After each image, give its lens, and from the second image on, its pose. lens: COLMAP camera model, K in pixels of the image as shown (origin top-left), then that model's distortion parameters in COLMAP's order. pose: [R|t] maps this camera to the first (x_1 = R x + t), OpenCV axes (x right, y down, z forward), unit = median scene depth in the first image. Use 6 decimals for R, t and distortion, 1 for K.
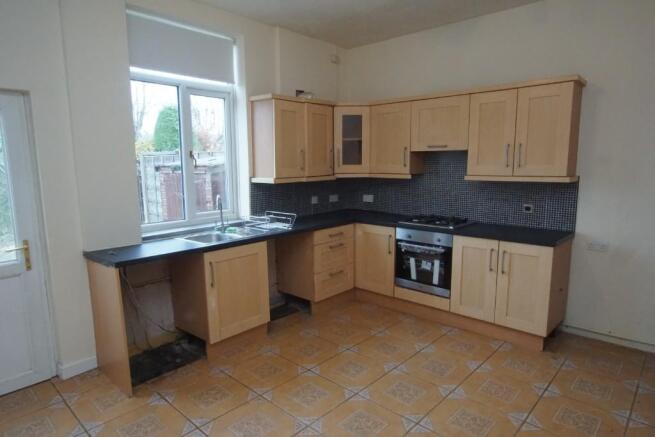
lens RADIAL K [[404.1, 0, 327.5], [0, 404.1, 218.5], [0, 0, 1]] dist [-0.004440, -0.000817]
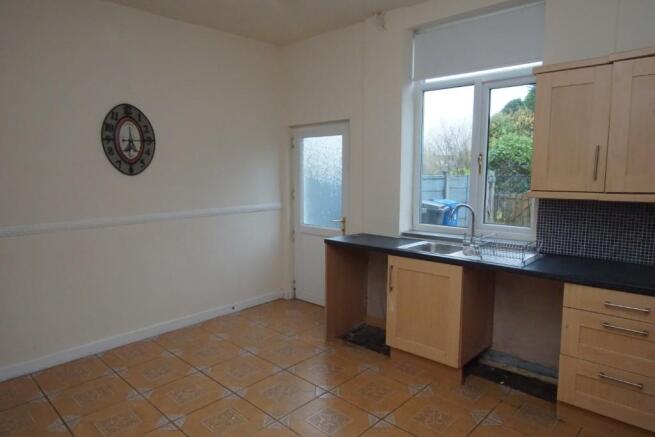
lens RADIAL K [[433.1, 0, 327.5], [0, 433.1, 218.5], [0, 0, 1]] dist [-0.002674, 0.001416]
pose [[-0.031942, 0.119880, -0.992274, 0.726777], [-0.142203, 0.982136, 0.123233, -0.107978], [0.989322, 0.145041, -0.014324, 0.790380]]
